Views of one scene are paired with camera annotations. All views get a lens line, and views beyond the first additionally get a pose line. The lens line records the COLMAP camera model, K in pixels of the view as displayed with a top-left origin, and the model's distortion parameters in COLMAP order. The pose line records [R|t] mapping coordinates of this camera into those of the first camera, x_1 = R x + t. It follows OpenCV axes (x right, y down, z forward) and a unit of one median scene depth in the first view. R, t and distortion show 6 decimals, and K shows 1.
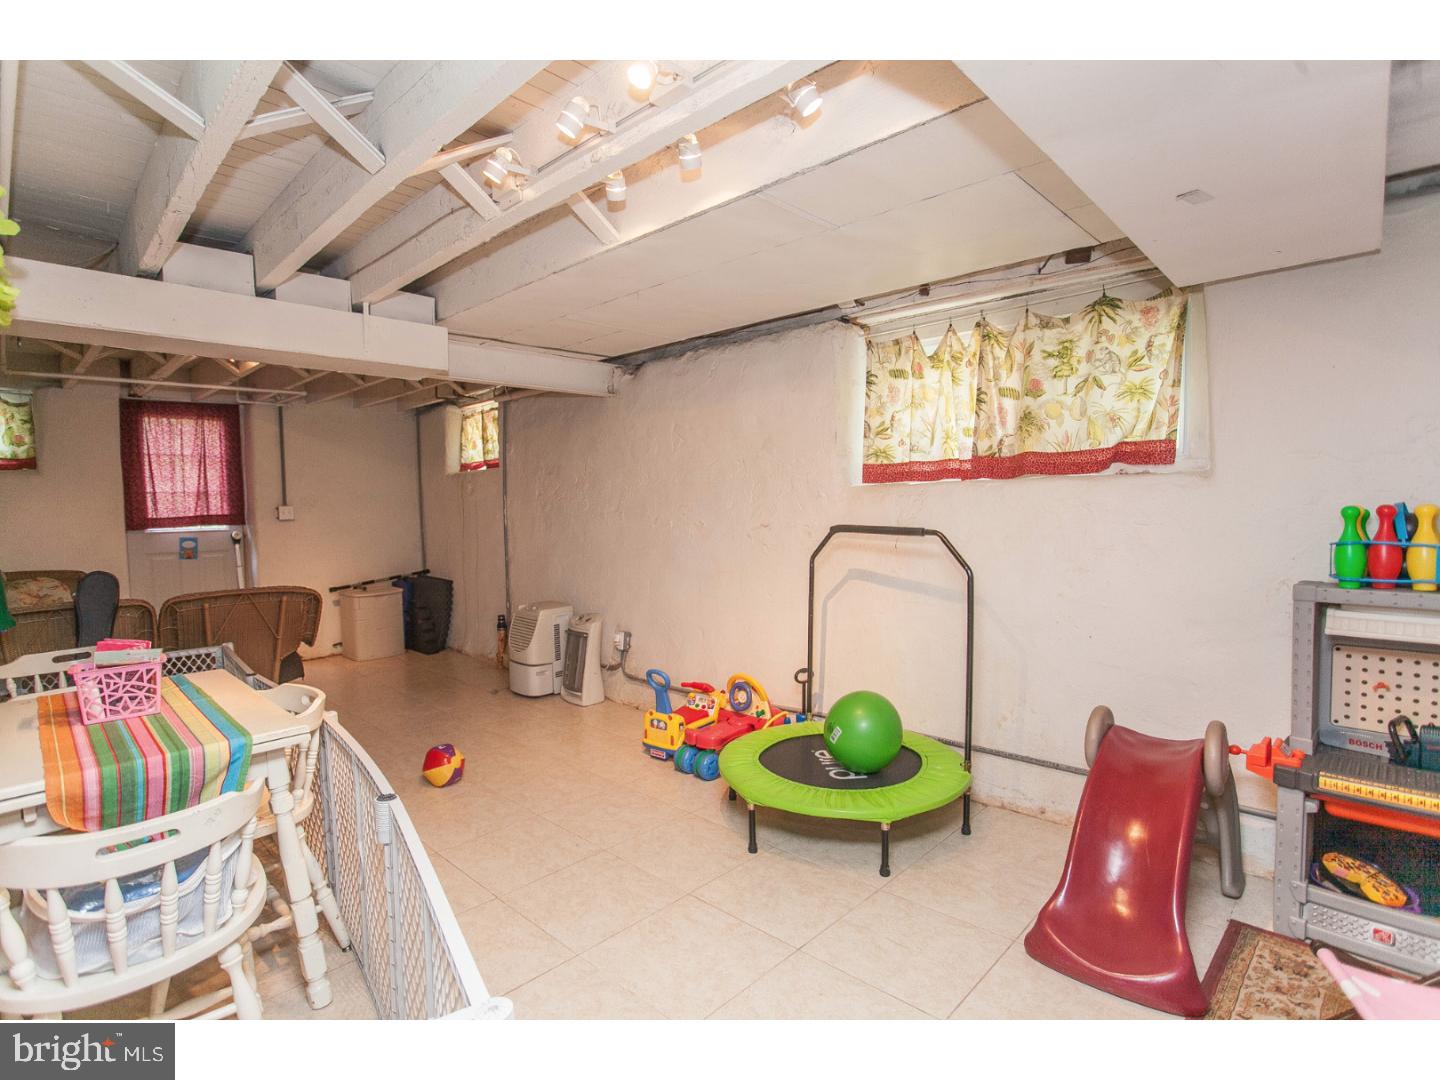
lens RADIAL K [[703.9, 0, 717.7], [0, 703.9, 537.9], [0, 0, 1]] dist [-0.014700, 0.002682]
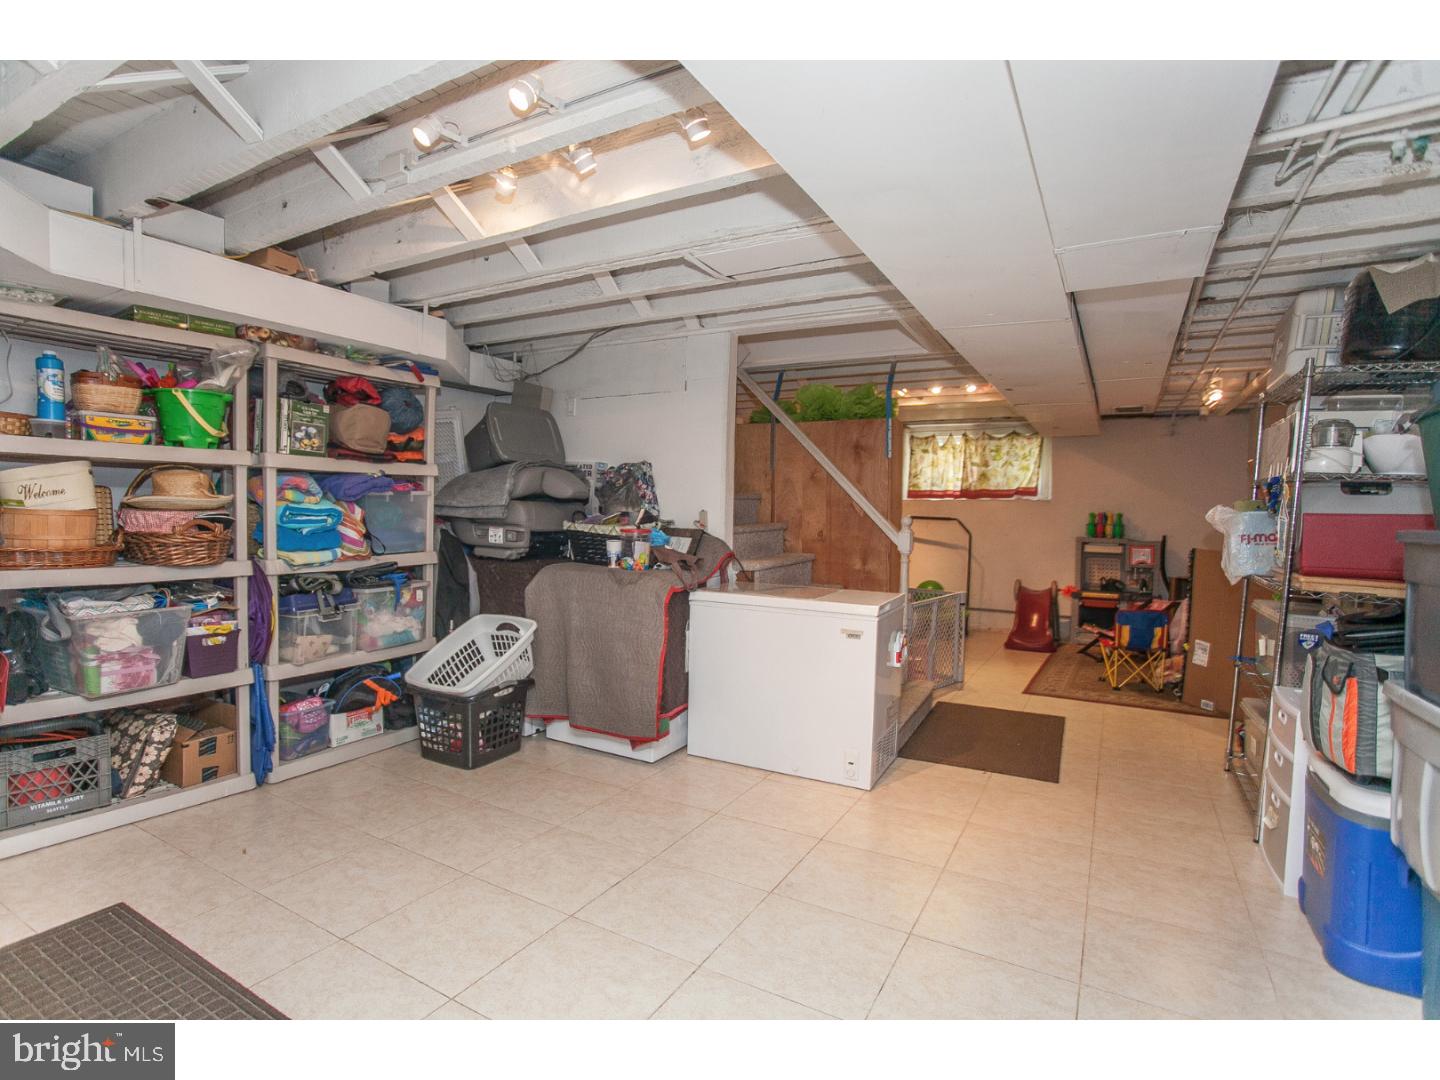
lens RADIAL K [[703.9, 0, 720.7], [0, 703.9, 541.3], [0, 0, 1]] dist [-0.014700, 0.002682]
pose [[0.969513, 0.013873, 0.244648, -1.101477], [-0.014926, 0.999886, 0.002454, 0.073318], [-0.244586, -0.006031, 0.969609, -1.227631]]
